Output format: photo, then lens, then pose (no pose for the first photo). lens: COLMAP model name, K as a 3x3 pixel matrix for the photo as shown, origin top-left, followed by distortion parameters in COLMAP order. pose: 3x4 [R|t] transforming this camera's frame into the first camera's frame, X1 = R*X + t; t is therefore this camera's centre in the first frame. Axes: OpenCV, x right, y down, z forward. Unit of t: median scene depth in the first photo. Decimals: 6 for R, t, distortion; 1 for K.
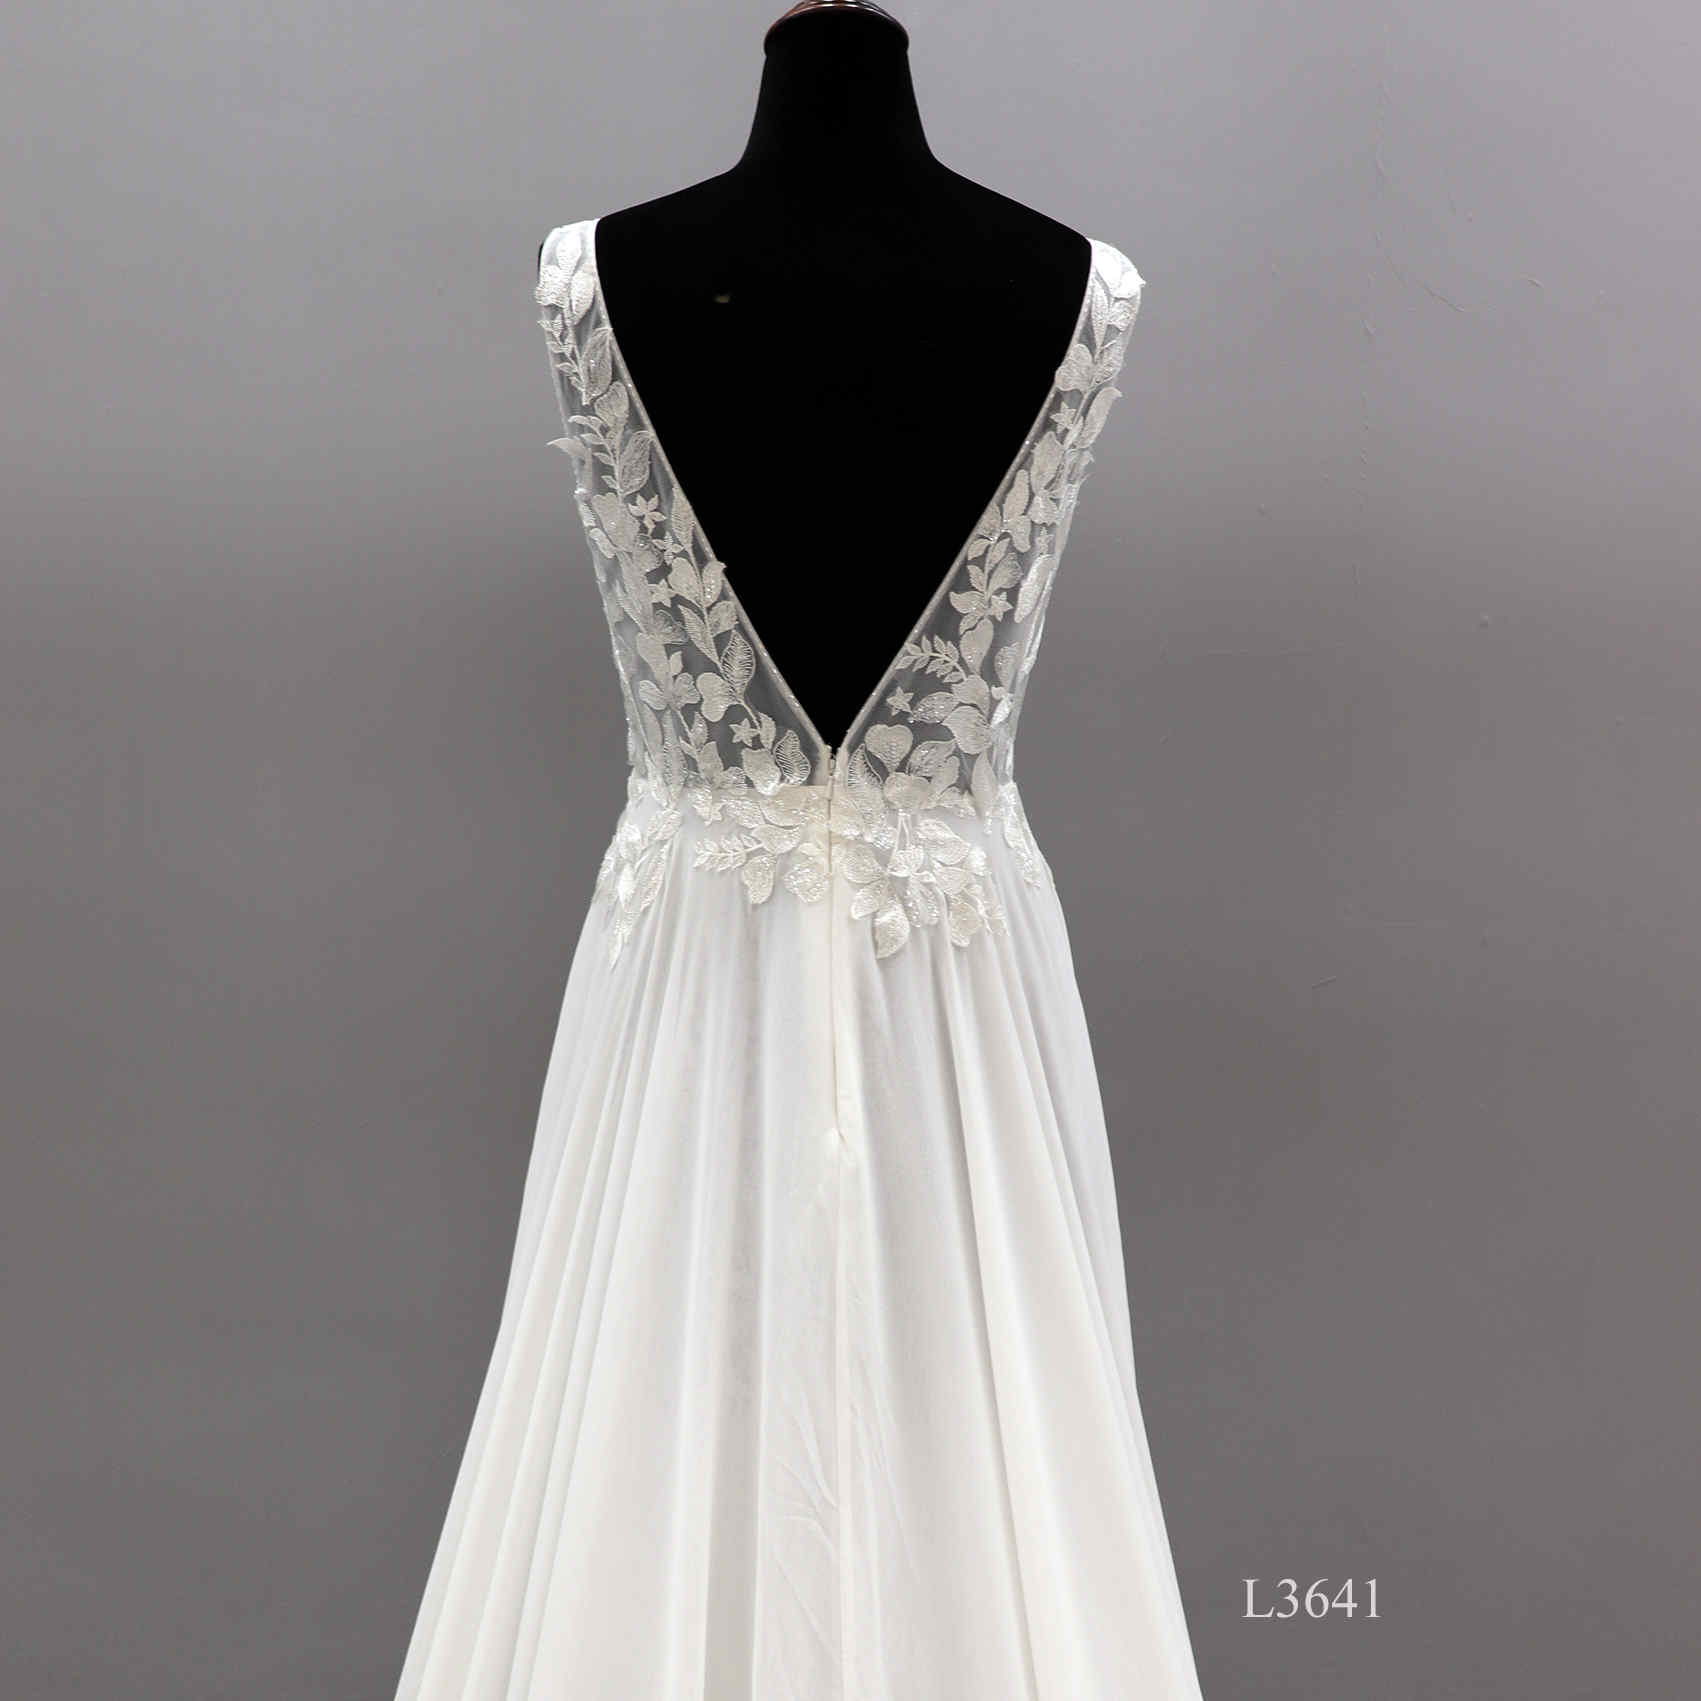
lens RADIAL K [[2048.1, 0, 850.5], [0, 2048.1, 850.5], [0, 0, 1]] dist [-0.002113, 0.036495]
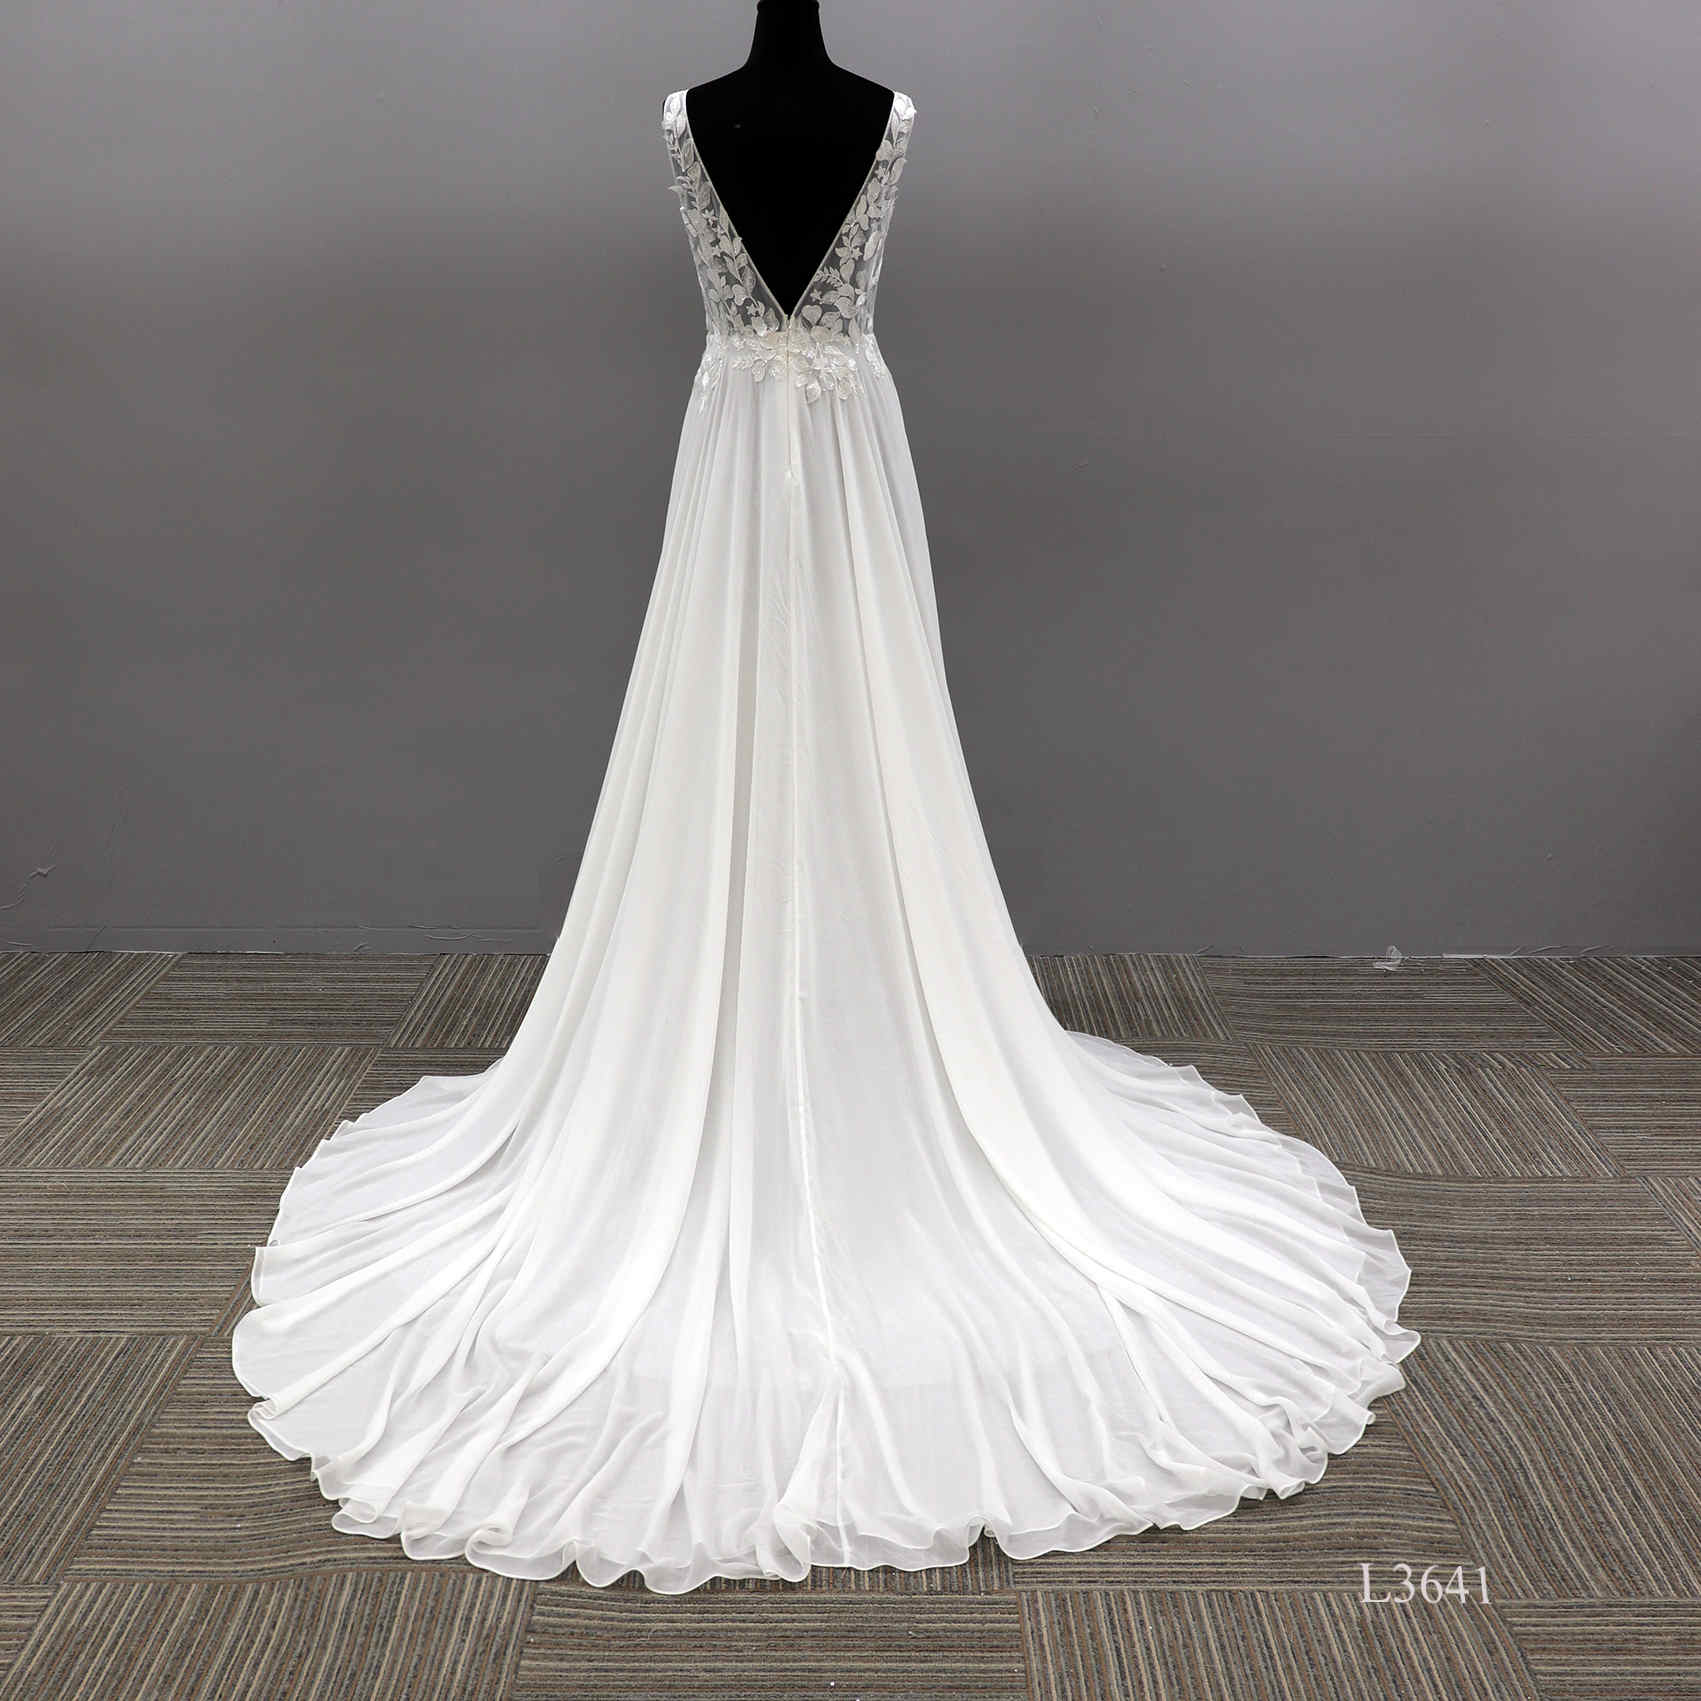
lens RADIAL K [[2048.1, 0, 850.5], [0, 2048.1, 850.5], [0, 0, 1]] dist [-0.002113, 0.036495]
pose [[0.997892, -0.003502, -0.064802, 0.219397], [0.011984, 0.991313, 0.130973, 0.260768], [0.063780, -0.131474, 0.989266, -1.474302]]
